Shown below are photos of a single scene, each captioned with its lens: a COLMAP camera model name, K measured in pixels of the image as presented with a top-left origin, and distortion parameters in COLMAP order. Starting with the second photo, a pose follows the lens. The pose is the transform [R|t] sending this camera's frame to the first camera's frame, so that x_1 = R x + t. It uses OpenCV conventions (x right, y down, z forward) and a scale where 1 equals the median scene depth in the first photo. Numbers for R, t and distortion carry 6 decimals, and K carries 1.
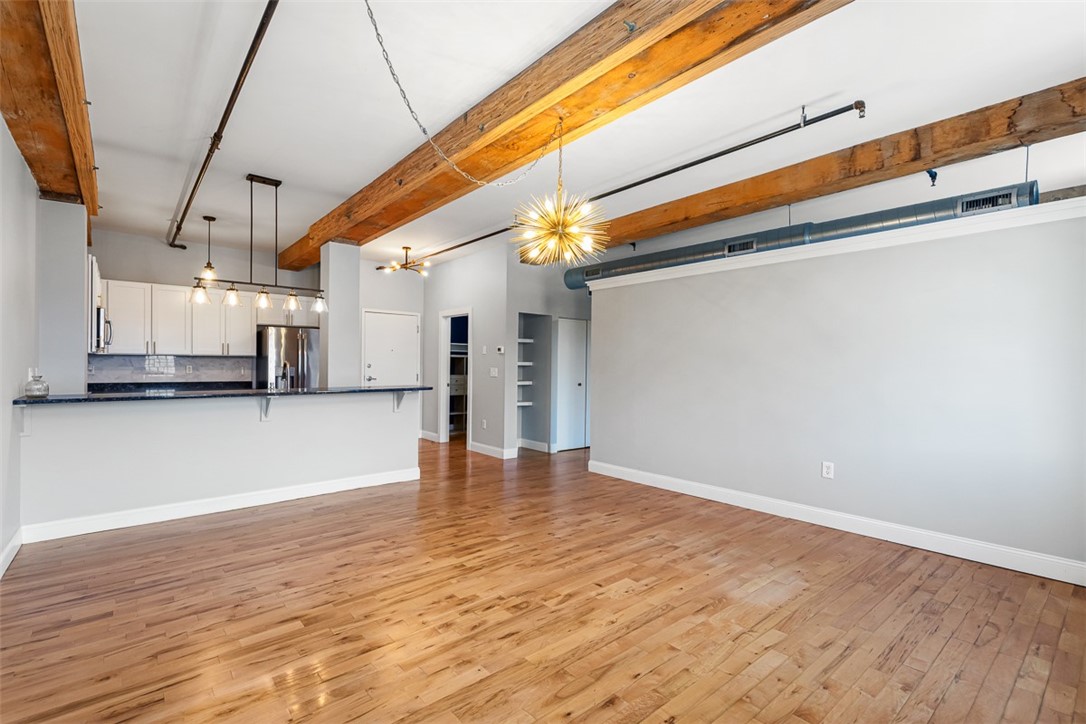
lens RADIAL K [[496.0, 0, 549.2], [0, 496.0, 368.0], [0, 0, 1]] dist [0.014007, -0.004651]
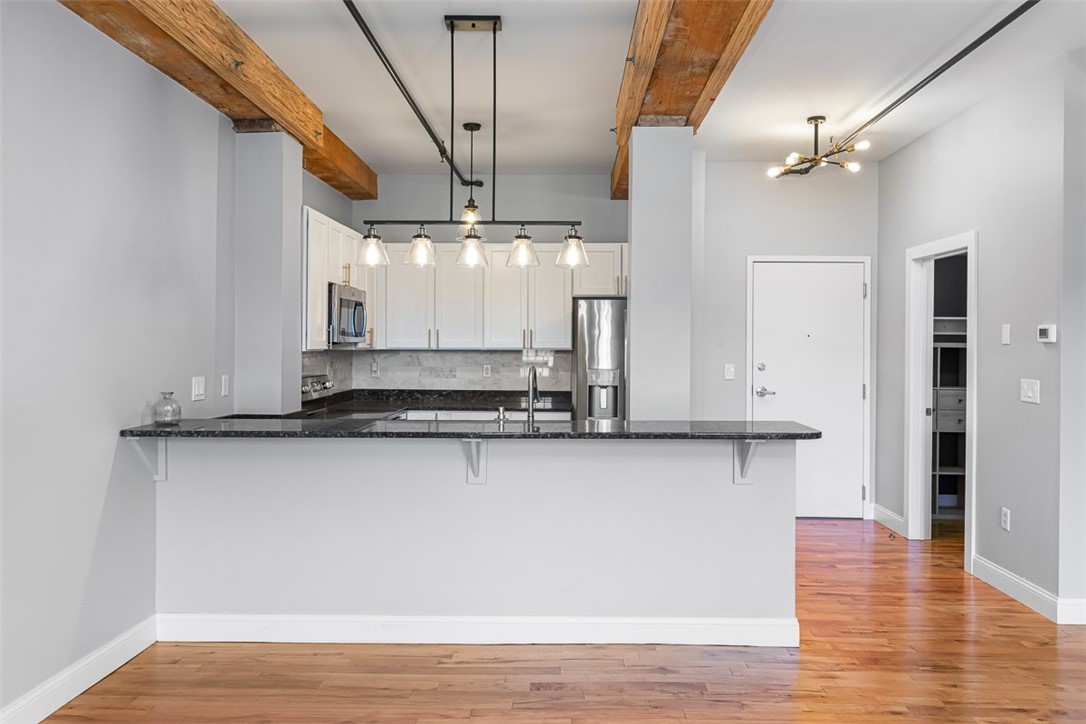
lens RADIAL K [[805.0, 0, 547.6], [0, 805.0, 342.9], [0, 0, 1]] dist [0.013444, 0.000514]
pose [[0.742710, -0.007247, -0.669575, 0.051774], [-0.004232, 0.999871, -0.015516, -0.027610], [0.669600, 0.014357, 0.742583, 0.434611]]
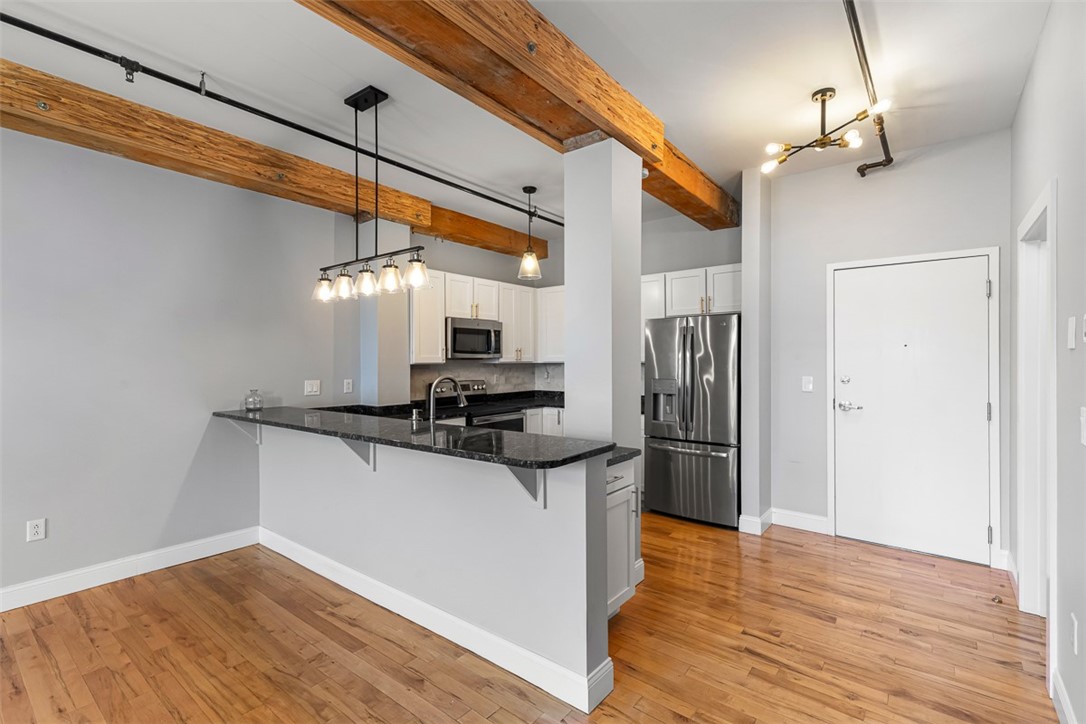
lens RADIAL K [[496.0, 0, 540.3], [0, 496.0, 360.1], [0, 0, 1]] dist [0.014007, -0.004651]
pose [[0.190523, -0.011071, -0.981620, 0.106240], [-0.004278, 0.999918, -0.012108, -0.029280], [0.981673, 0.006506, 0.190459, 1.119331]]
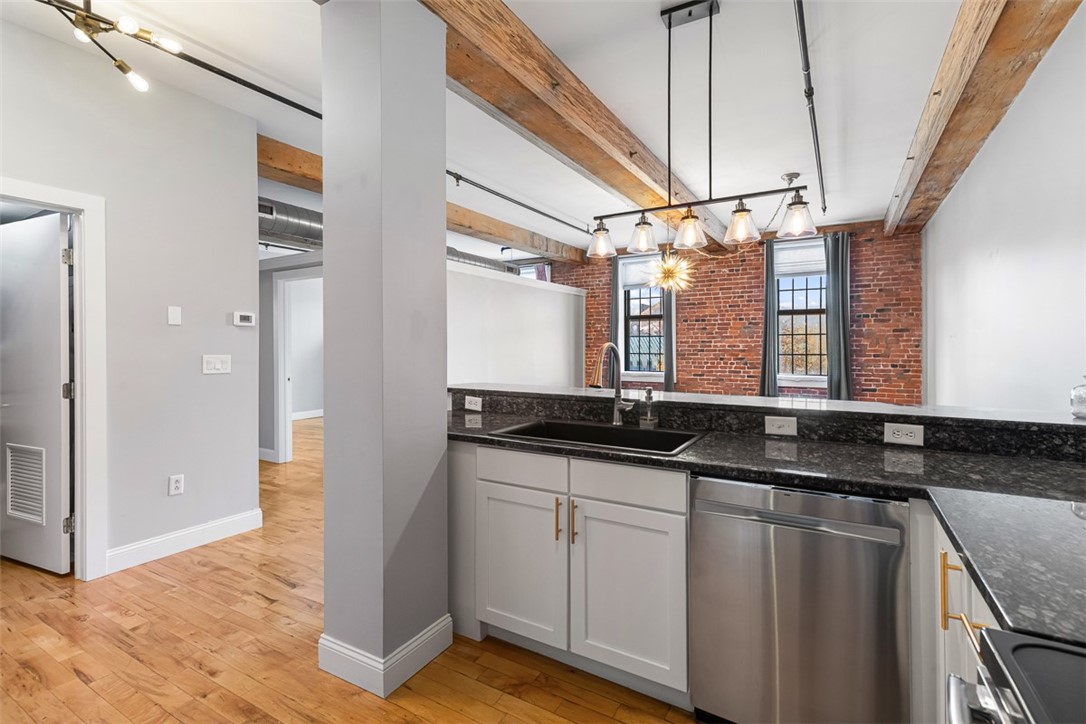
lens RADIAL K [[496.0, 0, 542.6], [0, 496.0, 348.2], [0, 0, 1]] dist [0.014007, -0.004651]
pose [[-0.318027, -0.012068, 0.948005, -1.058724], [0.007181, 0.999860, 0.015137, -0.018912], [-0.948055, 0.011621, -0.317895, 1.354538]]
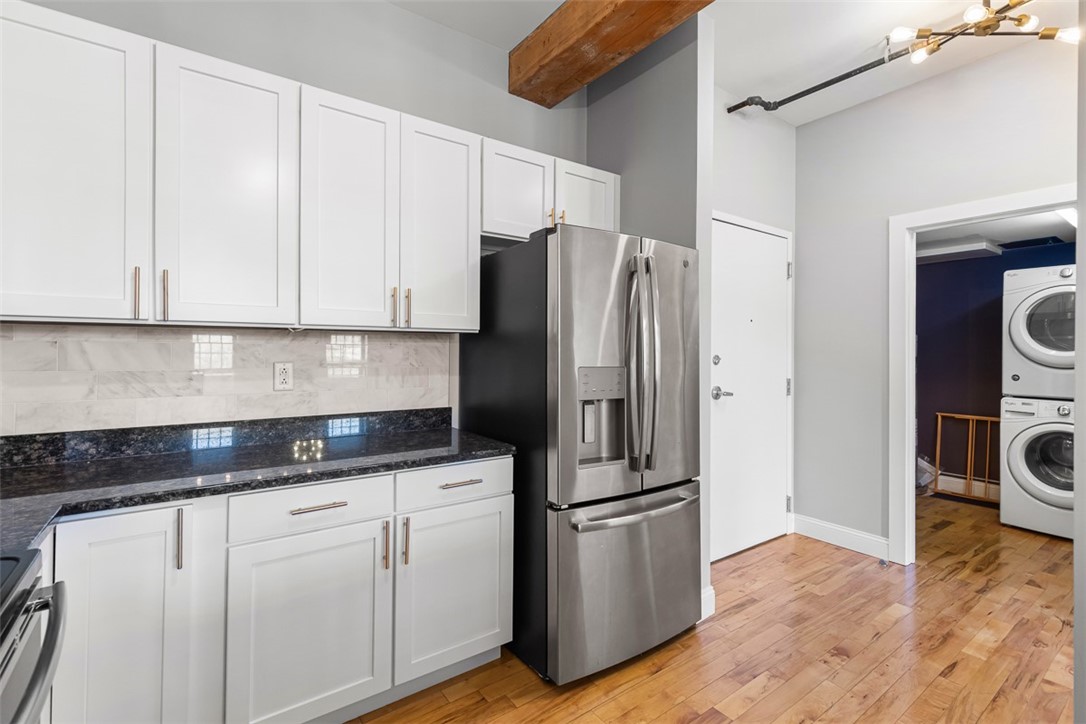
lens RADIAL K [[496.0, 0, 546.4], [0, 496.0, 348.0], [0, 0, 1]] dist [0.014007, -0.004651]
pose [[0.996962, -0.004040, -0.077782, -0.840222], [0.002995, 0.999904, -0.013554, -0.015179], [0.077830, 0.013280, 0.996878, 1.106938]]
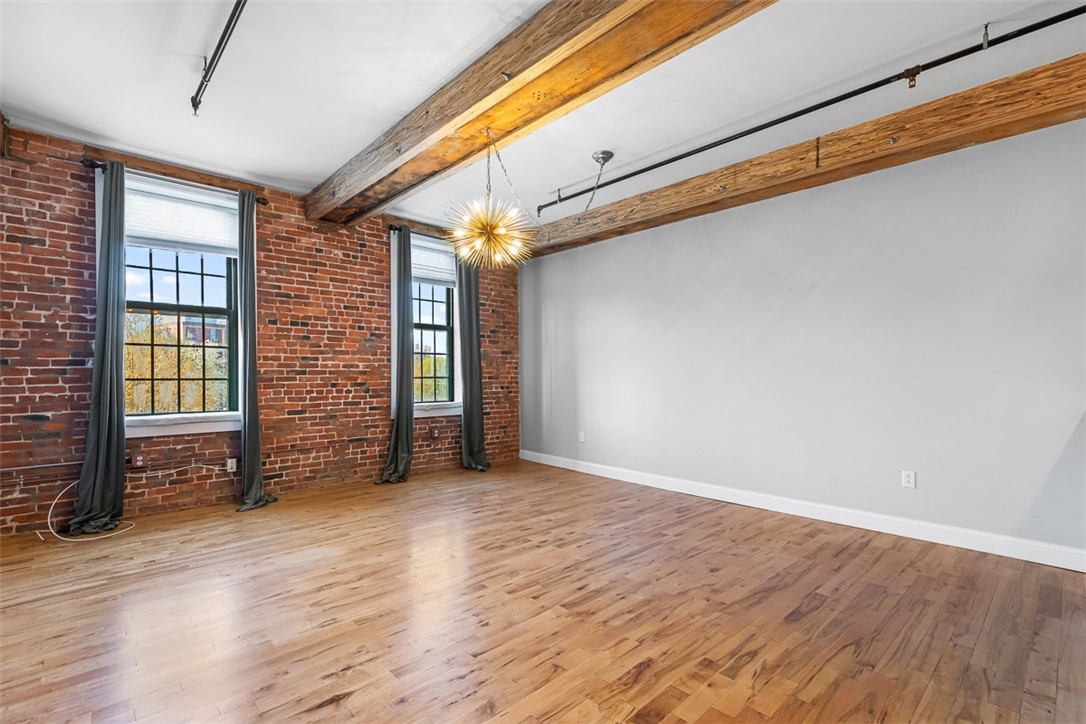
lens RADIAL K [[496.0, 0, 549.0], [0, 496.0, 374.6], [0, 0, 1]] dist [0.014007, -0.004651]
pose [[-0.998707, -0.005402, -0.050550, -0.037946], [-0.005621, 0.999975, 0.004182, 0.017169], [0.050526, 0.004461, -0.998713, 1.381670]]
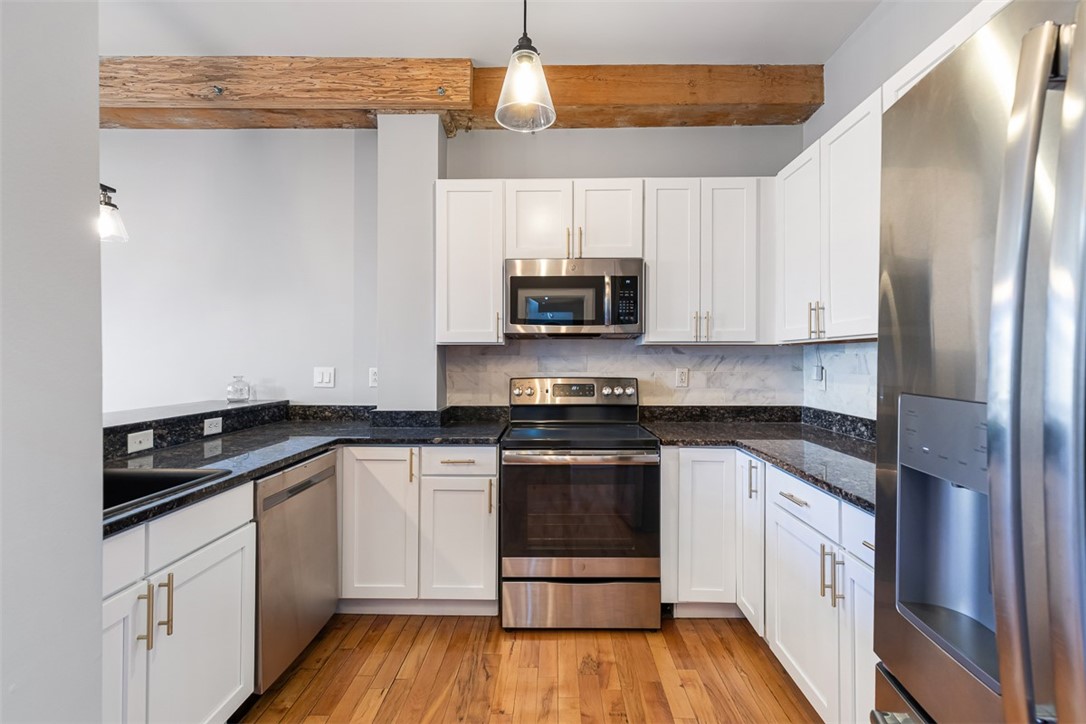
lens RADIAL K [[496.0, 0, 547.5], [0, 496.0, 357.4], [0, 0, 1]] dist [0.014007, -0.004651]
pose [[-0.669150, -0.011100, -0.743045, -0.596364], [-0.014333, 0.999895, -0.002030, -0.017217], [0.742989, 0.009292, -0.669239, 1.568475]]
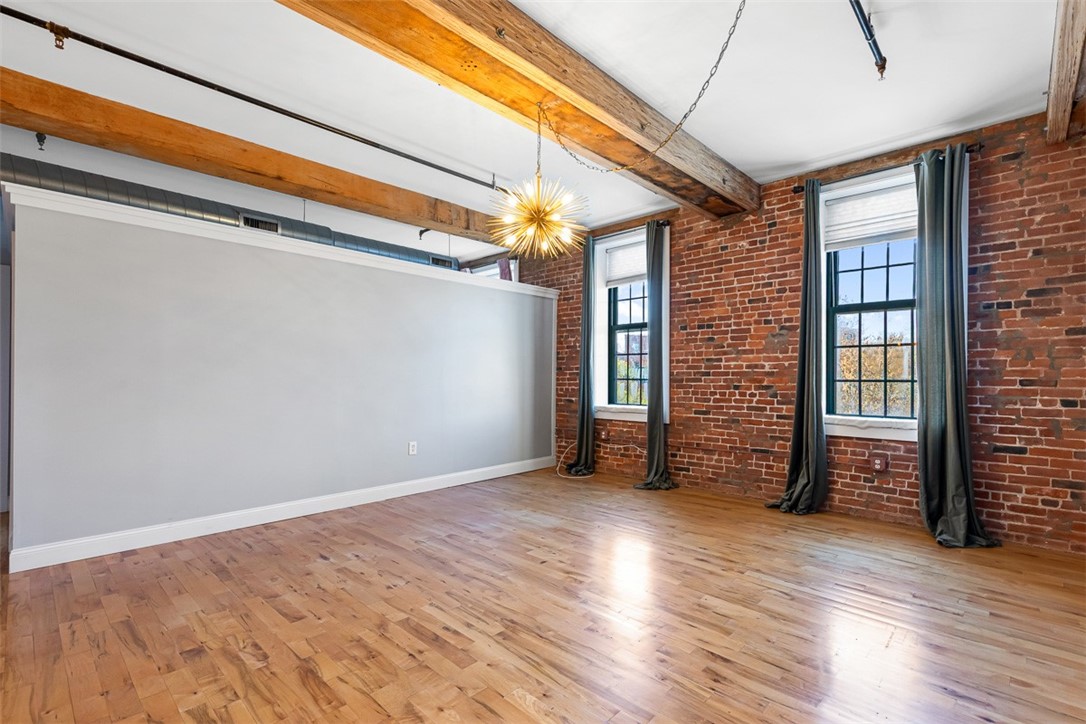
lens RADIAL K [[496.0, 0, 545.9], [0, 496.0, 379.0], [0, 0, 1]] dist [0.014007, -0.004651]
pose [[-0.100841, -0.011717, 0.994834, -0.632076], [0.002220, 0.999926, 0.012002, 0.017324], [-0.994900, 0.003419, -0.100808, 0.719789]]
